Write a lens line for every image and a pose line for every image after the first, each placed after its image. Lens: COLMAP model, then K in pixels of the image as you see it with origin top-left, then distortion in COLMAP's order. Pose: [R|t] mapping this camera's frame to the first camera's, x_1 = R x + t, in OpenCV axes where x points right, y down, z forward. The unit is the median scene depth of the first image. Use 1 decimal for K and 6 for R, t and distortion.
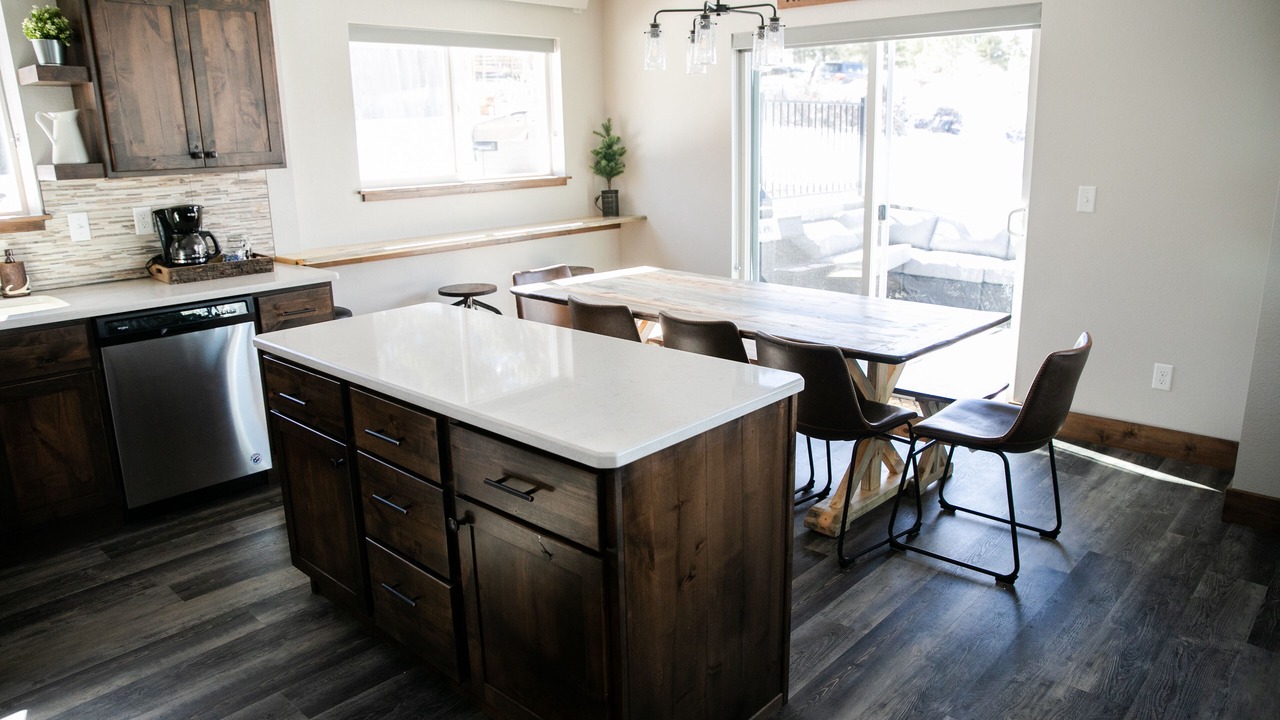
lens RADIAL K [[876.5, 0, 640.0], [0, 876.5, 360.0], [0, 0, 1]] dist [-0.112230, 0.093111]
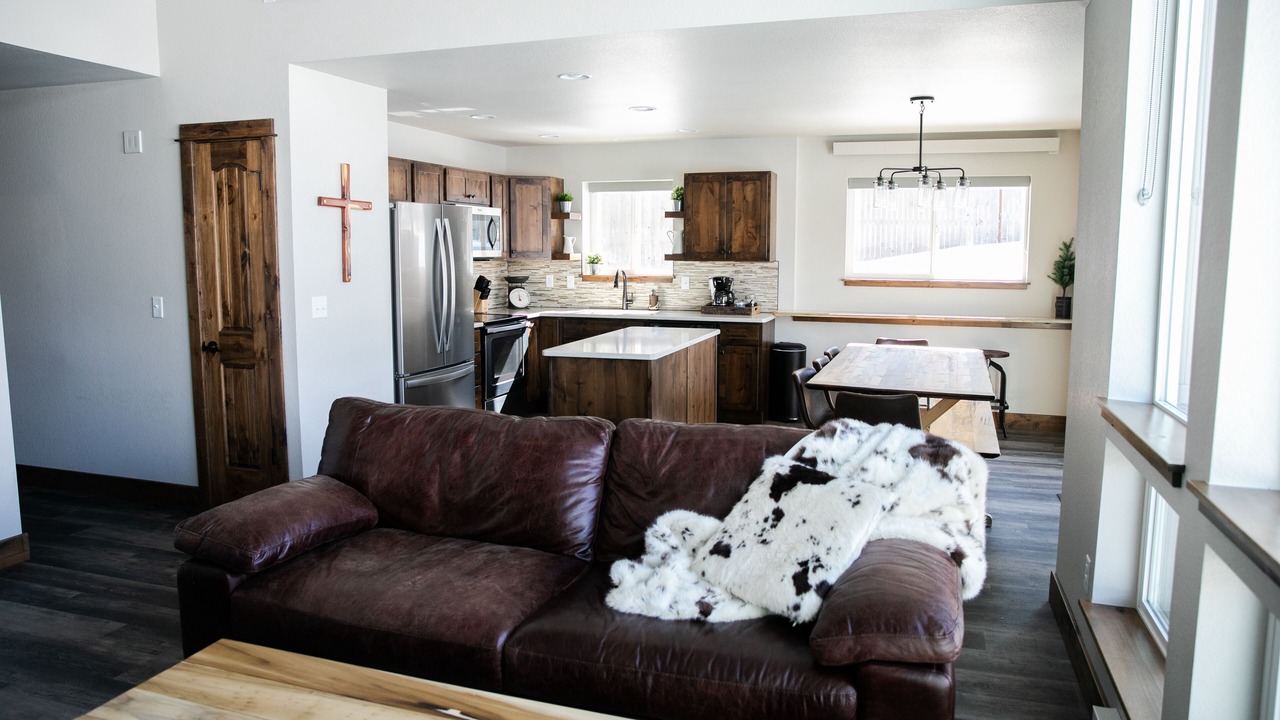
lens RADIAL K [[876.5, 0, 640.0], [0, 876.5, 360.0], [0, 0, 1]] dist [-0.112230, 0.093111]
pose [[0.411614, 0.136364, -0.901098, 1.265751], [-0.236676, 0.970813, 0.038802, -0.026854], [0.880090, 0.197297, 0.431875, -0.011557]]
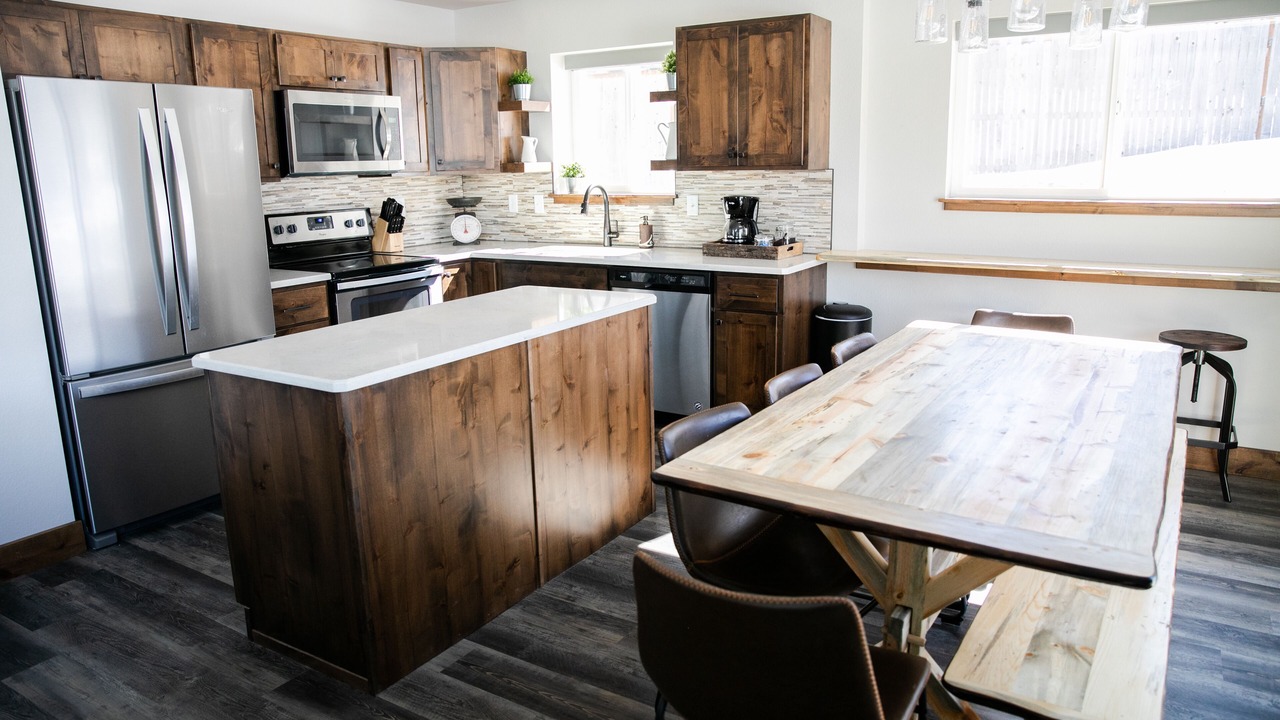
lens RADIAL K [[876.5, 0, 640.0], [0, 876.5, 360.0], [0, 0, 1]] dist [-0.112230, 0.093111]
pose [[0.191102, 0.234607, -0.953121, 0.700658], [-0.231025, 0.954489, 0.188623, -0.160715], [0.953995, 0.184149, 0.236605, 0.615959]]
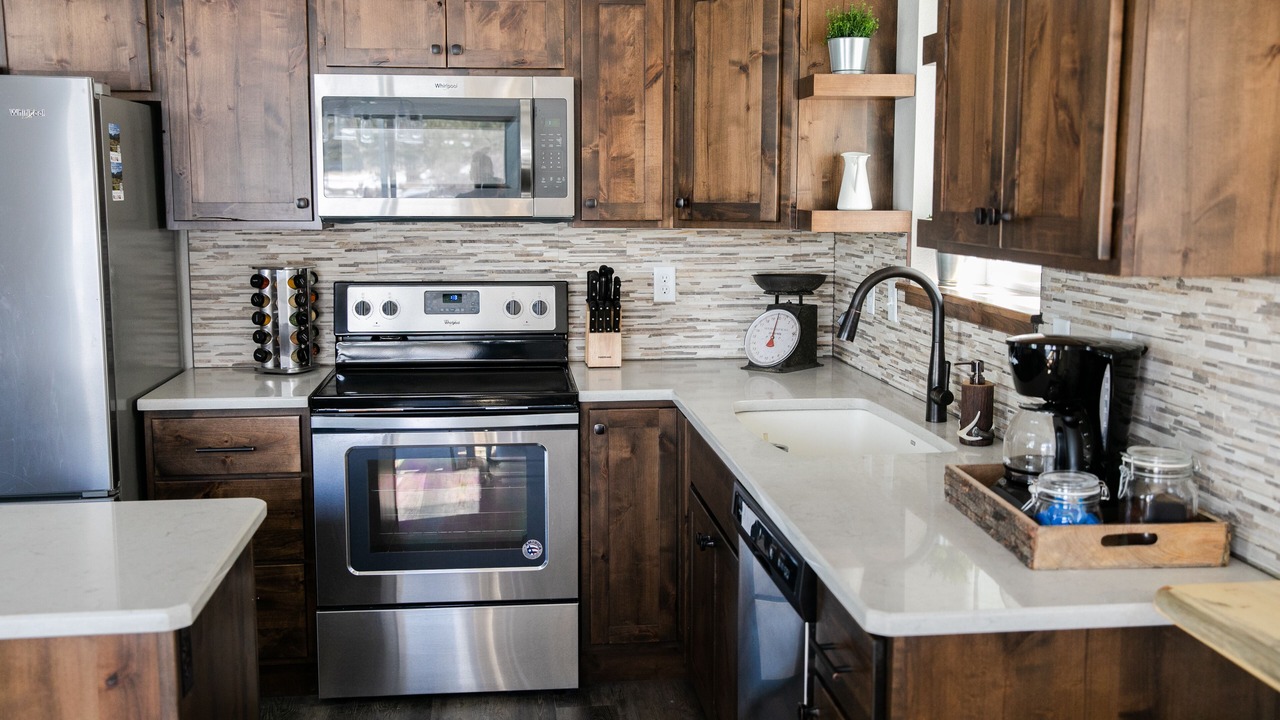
lens RADIAL K [[1289.3, 0, 640.0], [0, 1289.3, 360.0], [0, 0, 1]] dist [0.022376, 0.019124]
pose [[-0.654444, 0.120296, -0.746480, 0.042657], [-0.175052, 0.936334, 0.304361, -0.323402], [0.735568, 0.329860, -0.591720, 1.226845]]
